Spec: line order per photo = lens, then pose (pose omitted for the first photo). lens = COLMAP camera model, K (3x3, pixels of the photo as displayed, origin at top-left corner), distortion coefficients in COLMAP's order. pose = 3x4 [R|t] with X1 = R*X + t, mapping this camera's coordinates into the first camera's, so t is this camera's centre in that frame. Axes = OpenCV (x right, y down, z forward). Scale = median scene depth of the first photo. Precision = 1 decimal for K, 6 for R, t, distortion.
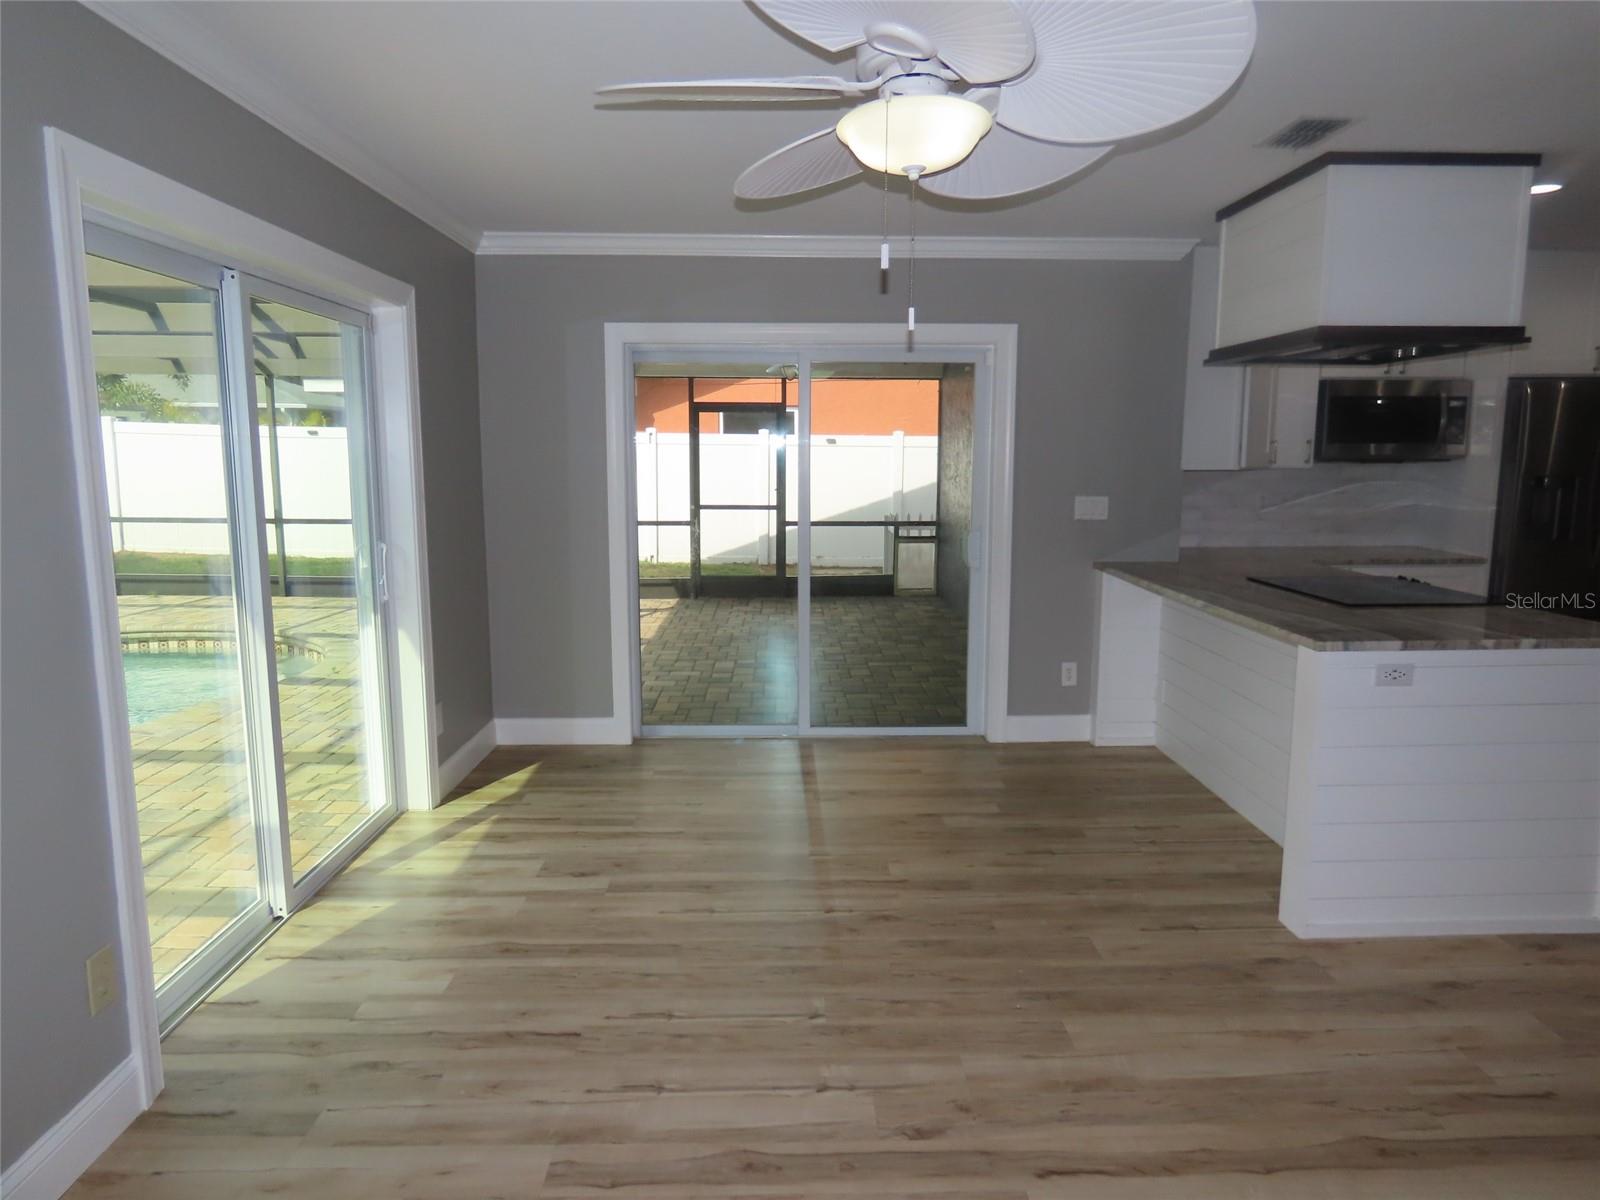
lens RADIAL K [[974.1, 0, 805.8], [0, 974.1, 591.2], [0, 0, 1]] dist [-0.013426, 0.006571]
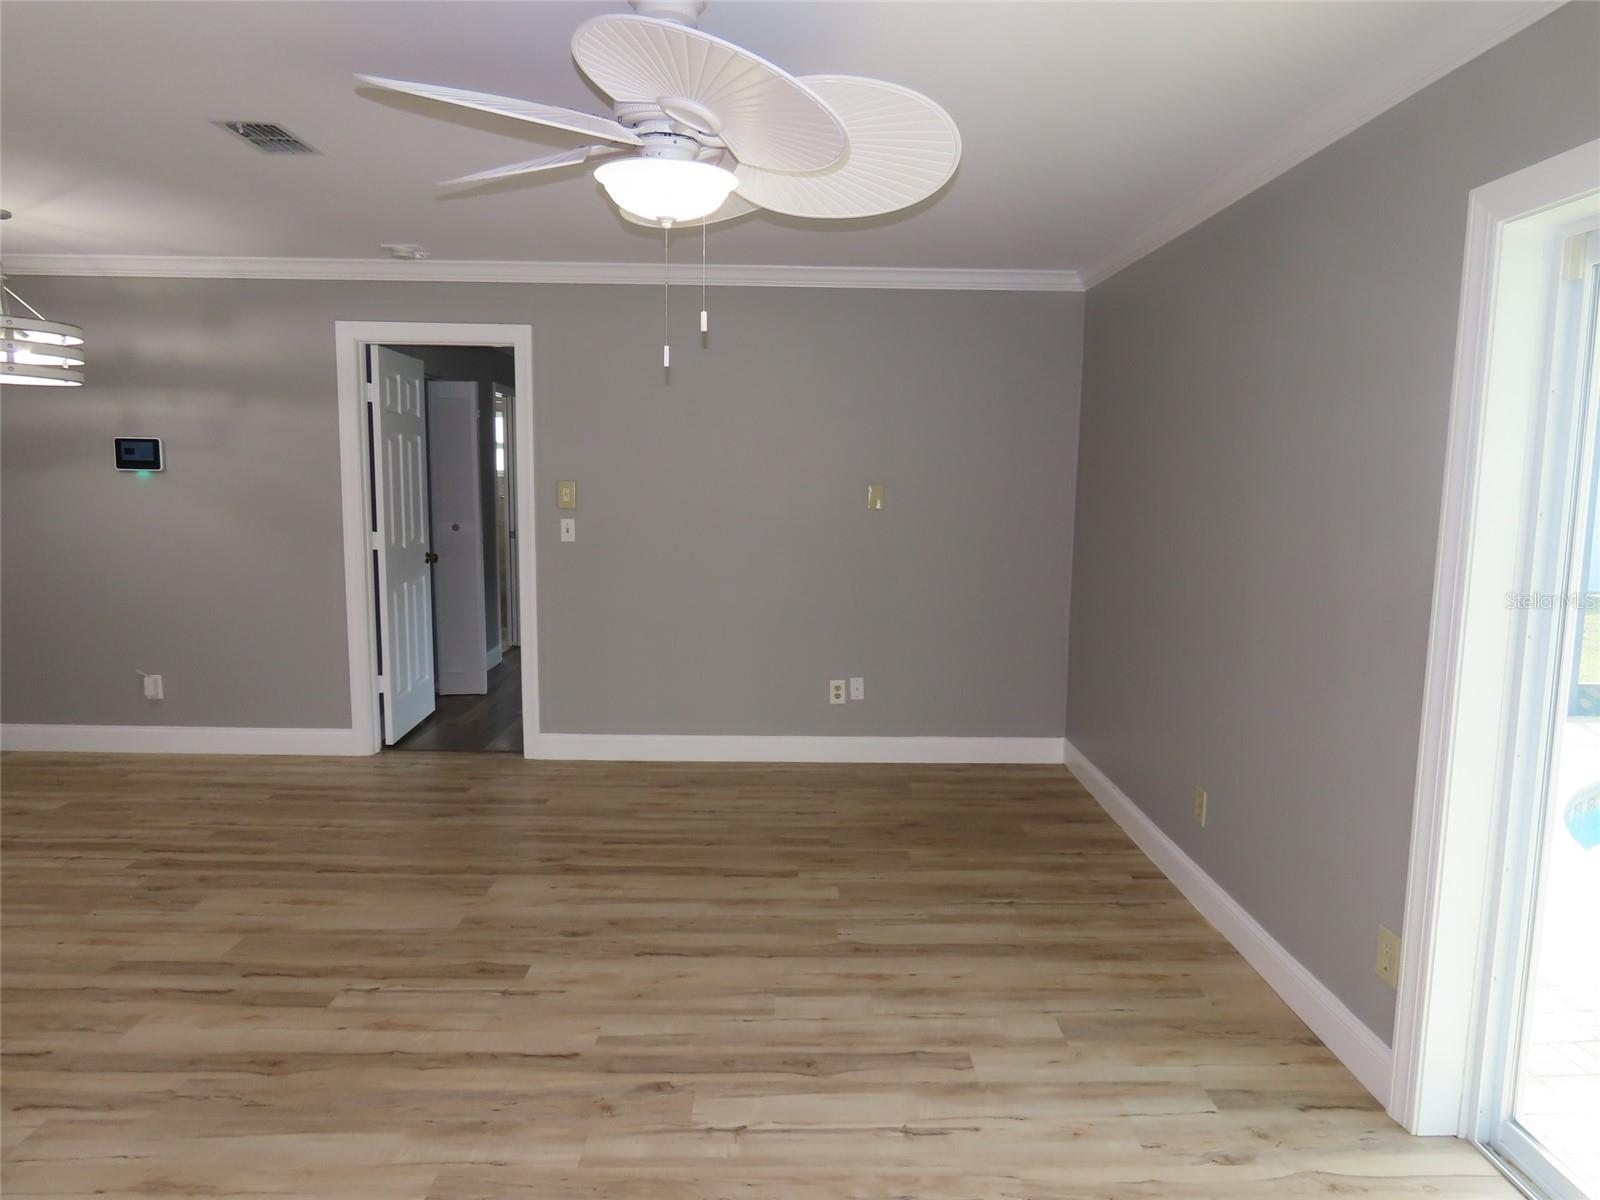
lens RADIAL K [[974.1, 0, 804.0], [0, 974.1, 599.1], [0, 0, 1]] dist [-0.013426, 0.006571]
pose [[-0.999842, -0.012941, 0.012177, -0.028979], [-0.009178, 0.962884, 0.269758, -0.146664], [-0.015216, 0.269604, -0.962851, 0.989671]]
